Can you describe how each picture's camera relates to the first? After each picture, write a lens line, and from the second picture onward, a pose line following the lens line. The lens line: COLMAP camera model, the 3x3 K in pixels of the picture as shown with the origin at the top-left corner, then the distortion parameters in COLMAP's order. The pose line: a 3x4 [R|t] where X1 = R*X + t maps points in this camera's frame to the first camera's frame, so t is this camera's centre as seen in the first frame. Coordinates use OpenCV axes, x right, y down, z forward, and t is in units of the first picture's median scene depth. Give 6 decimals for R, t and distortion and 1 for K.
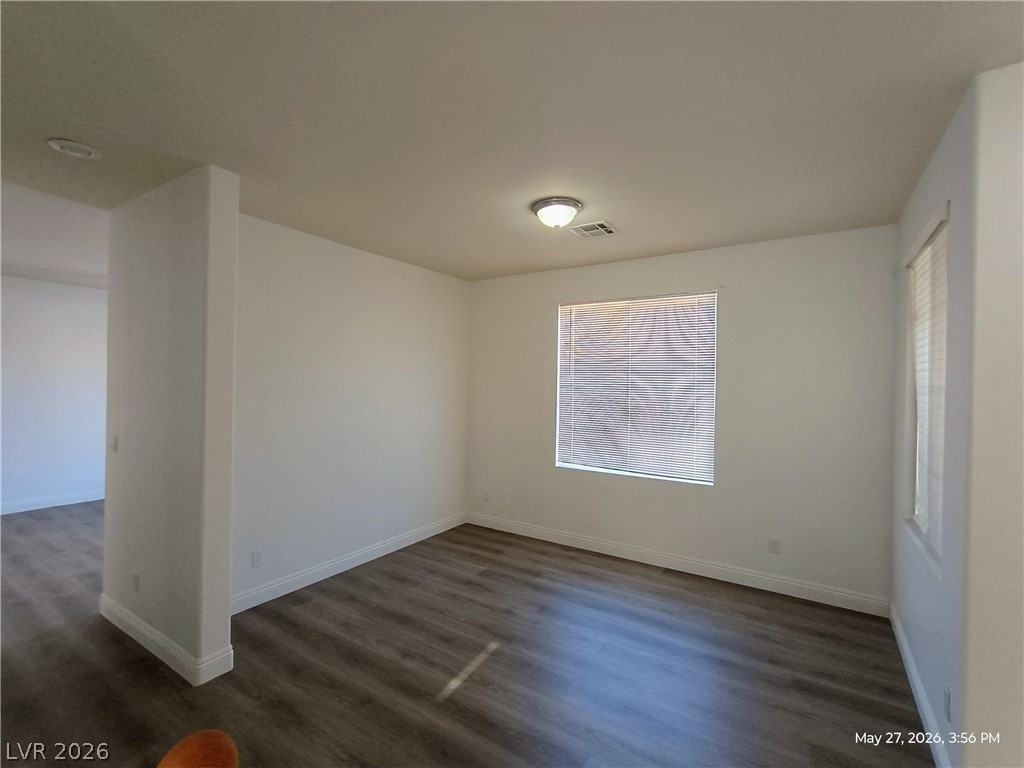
lens RADIAL K [[468.5, 0, 509.2], [0, 468.5, 384.1], [0, 0, 1]] dist [0.004504, 0.000163]
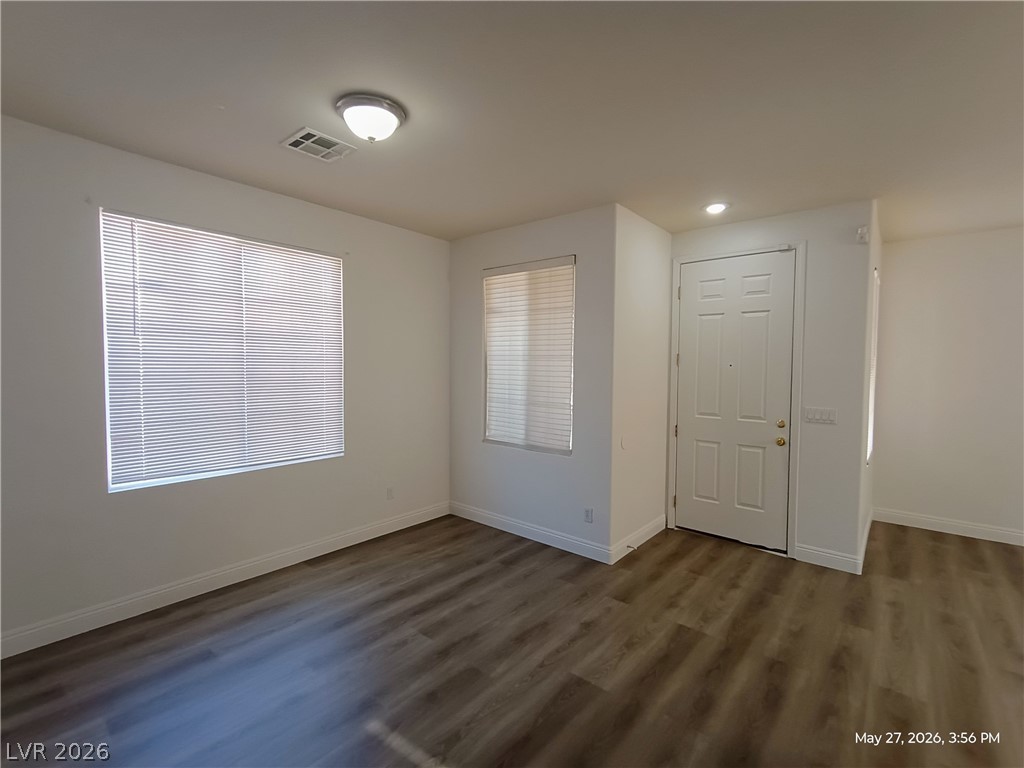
lens RADIAL K [[468.5, 0, 516.4], [0, 468.5, 381.6], [0, 0, 1]] dist [0.004504, 0.000163]
pose [[0.097555, -0.045169, 0.994205, -0.583178], [-0.002241, 0.998957, 0.045605, 0.017388], [-0.995228, -0.006677, 0.097352, 0.625735]]
